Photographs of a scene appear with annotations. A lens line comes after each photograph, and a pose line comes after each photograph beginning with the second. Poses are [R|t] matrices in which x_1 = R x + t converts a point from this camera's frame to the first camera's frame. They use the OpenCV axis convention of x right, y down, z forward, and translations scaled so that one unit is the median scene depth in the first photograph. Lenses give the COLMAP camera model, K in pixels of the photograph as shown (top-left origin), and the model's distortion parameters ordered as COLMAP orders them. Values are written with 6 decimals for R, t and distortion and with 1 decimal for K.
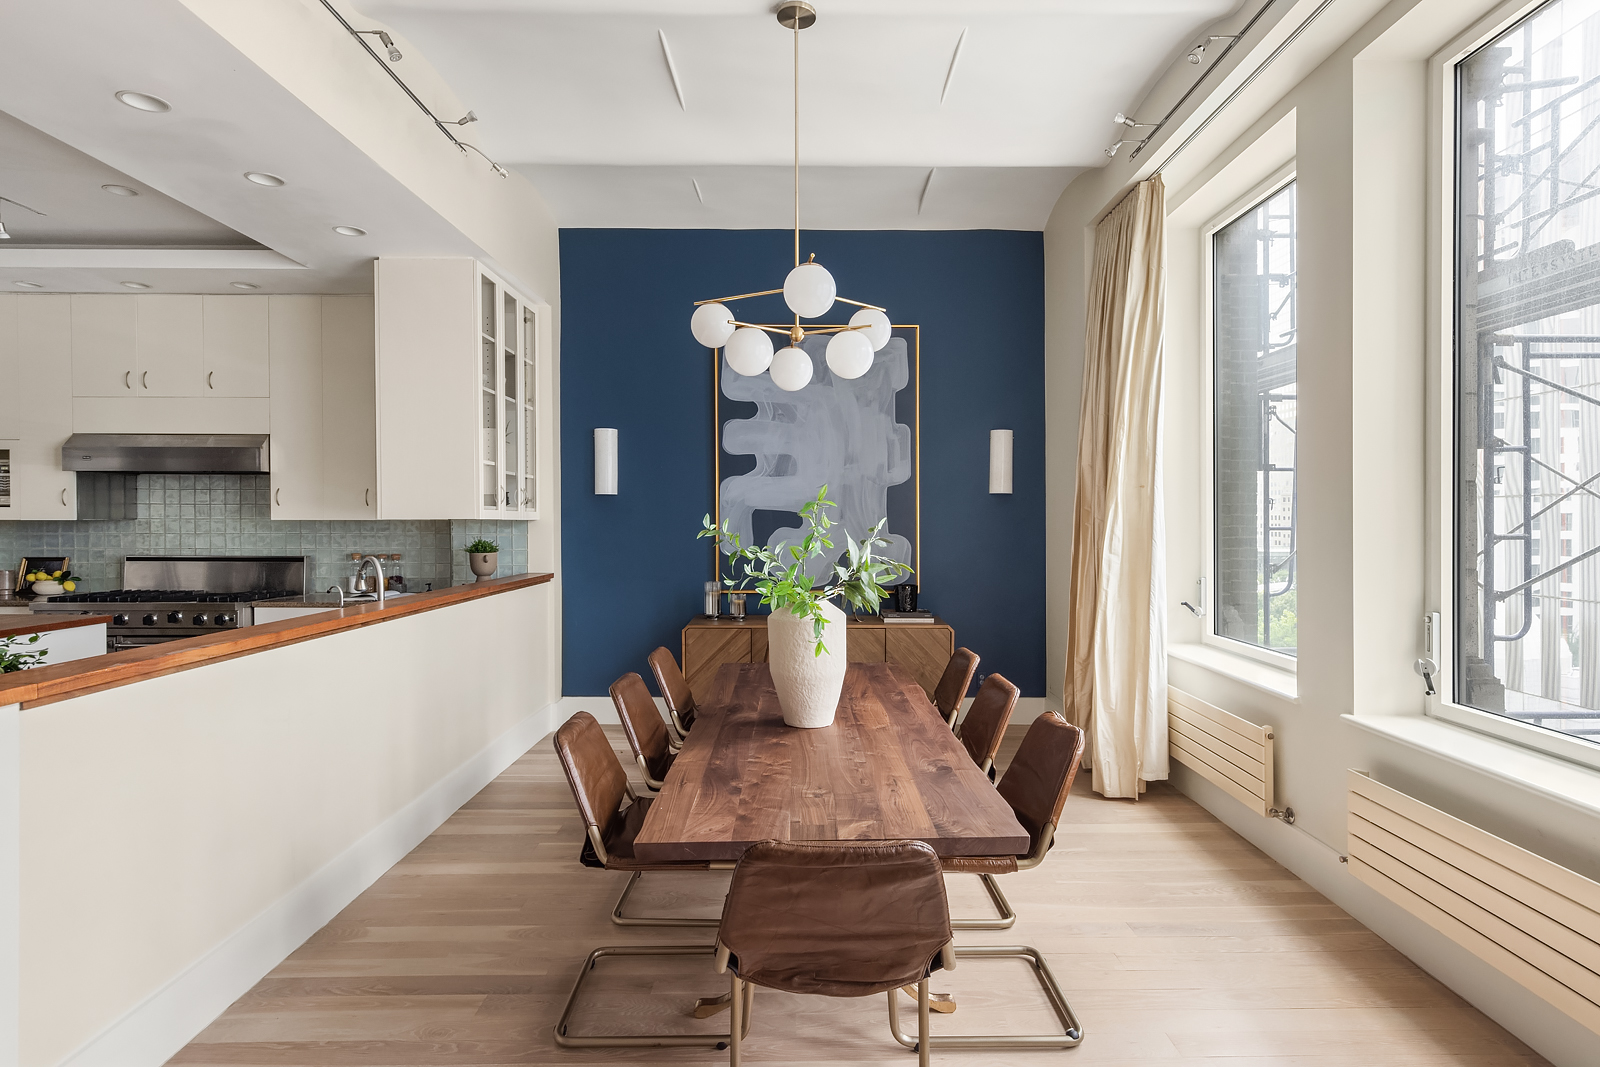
lens RADIAL K [[879.7, 0, 780.2], [0, 879.7, 507.1], [0, 0, 1]] dist [0.003705, 0.000976]
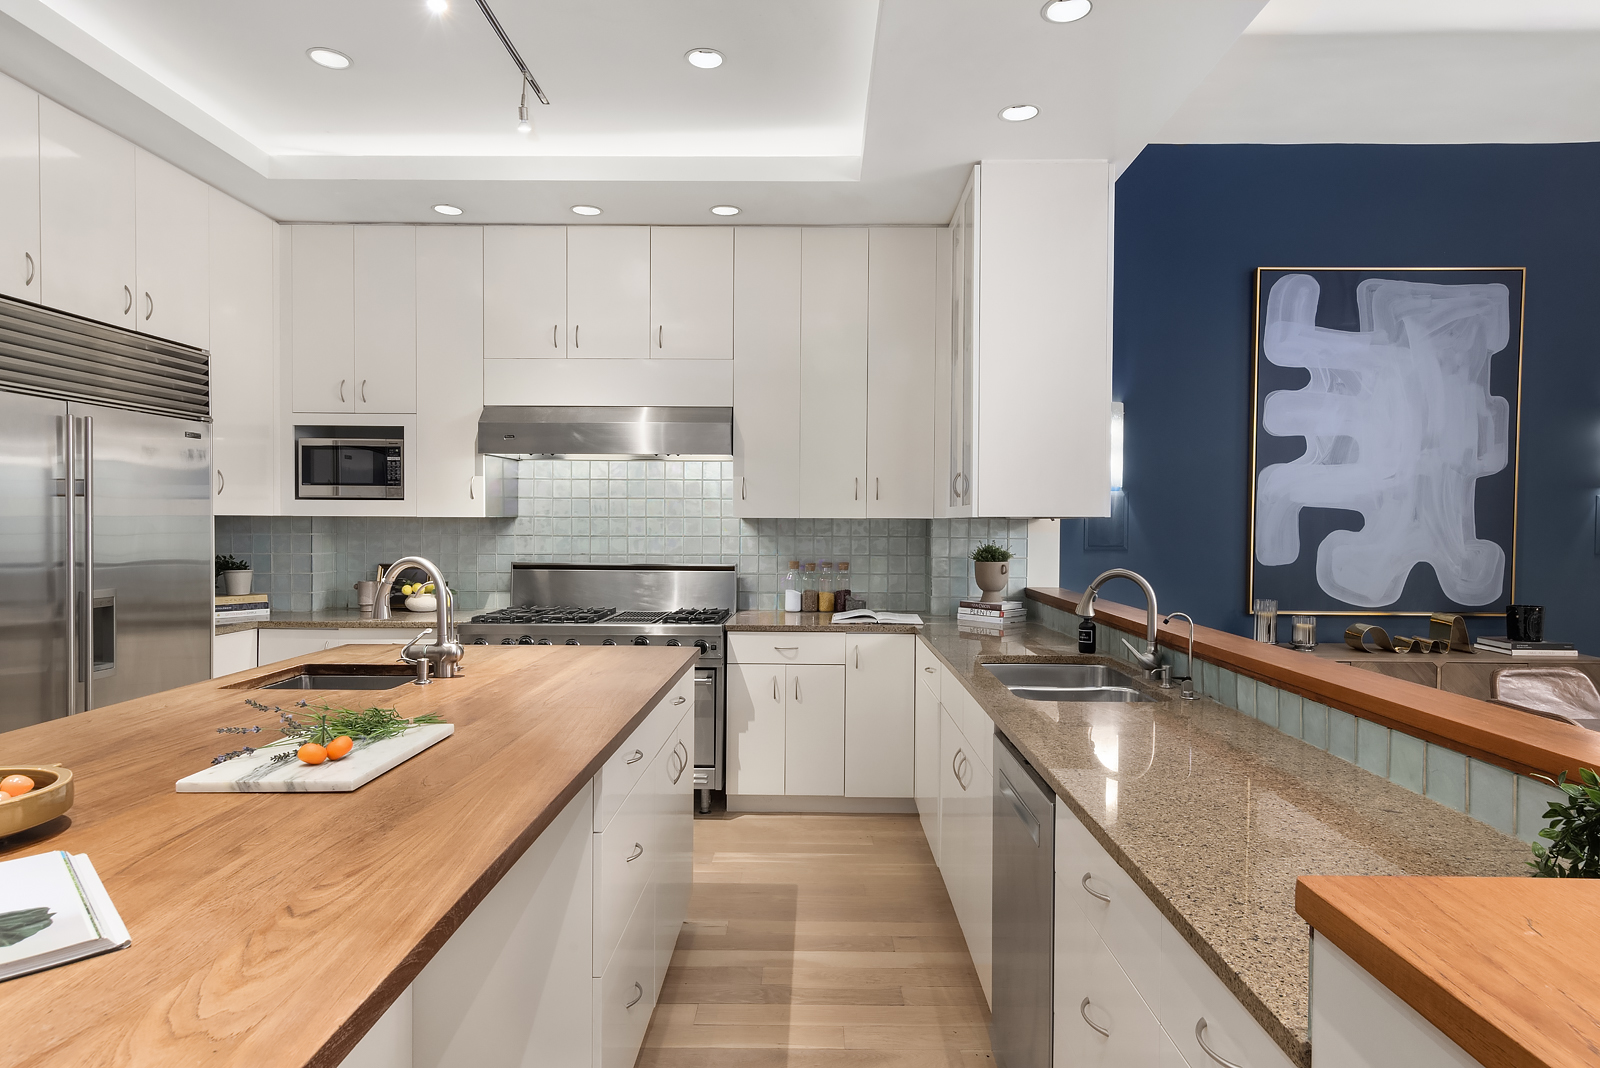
lens RADIAL K [[928.9, 0, 802.7], [0, 928.9, 517.6], [0, 0, 1]] dist [0.006685, 0.000644]
pose [[0.999592, 0.003145, -0.028384, -0.480345], [-0.002922, 0.999965, 0.007893, 0.007471], [0.028407, -0.007807, 0.999566, 0.179847]]
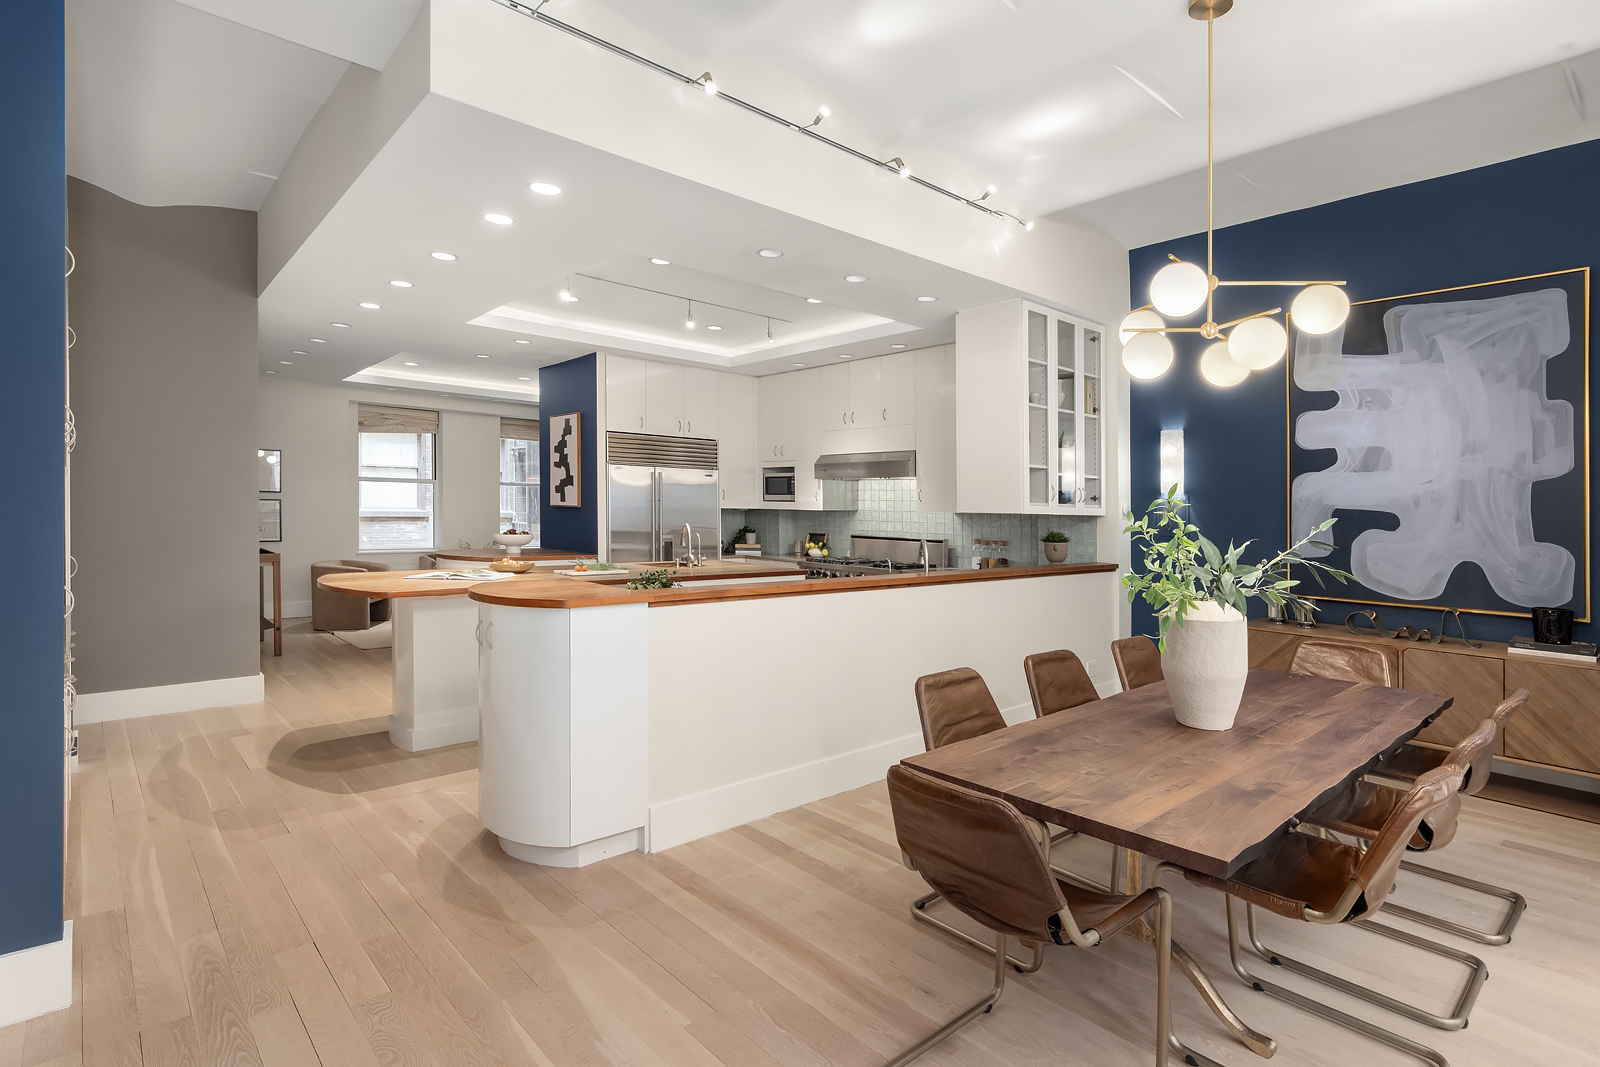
lens RADIAL K [[797.1, 0, 807.5], [0, 797.1, 507.4], [0, 0, 1]] dist [0.003355, 0.000405]
pose [[0.654966, 0.010077, -0.755591, 0.256095], [-0.007636, 0.999948, 0.006716, 0.000049], [0.755620, 0.001371, 0.655009, 0.048817]]
